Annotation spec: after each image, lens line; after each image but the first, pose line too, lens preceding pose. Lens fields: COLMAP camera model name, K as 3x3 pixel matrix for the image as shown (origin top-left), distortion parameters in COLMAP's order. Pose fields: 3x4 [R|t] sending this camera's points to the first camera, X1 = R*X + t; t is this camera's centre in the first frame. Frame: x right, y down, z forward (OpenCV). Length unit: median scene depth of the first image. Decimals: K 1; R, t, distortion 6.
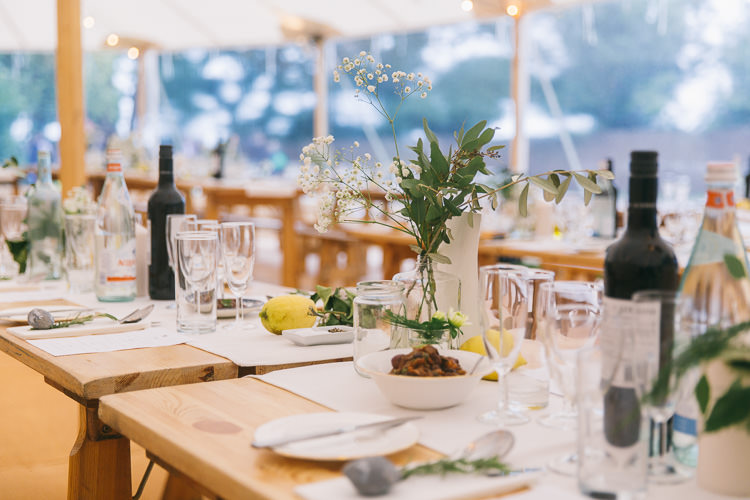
lens RADIAL K [[1076.7, 0, 377.5], [0, 1076.7, 251.7], [0, 0, 1]] dist [-0.057520, 0.000000]
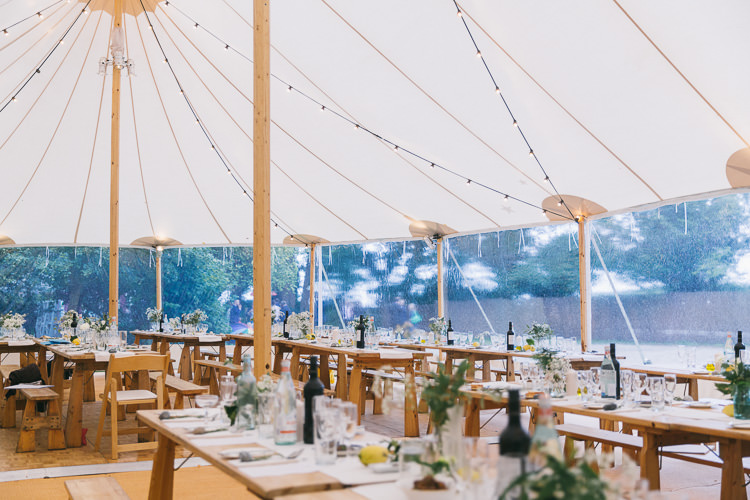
lens RADIAL K [[848.7, 0, 374.0], [0, 848.7, 245.2], [0, 0, 1]] dist [0.047097, 0.000000]
pose [[0.989459, -0.020346, -0.143376, 0.102784], [-0.003389, 0.986556, -0.163388, -0.044801], [0.144773, 0.162151, 0.976088, -0.378863]]
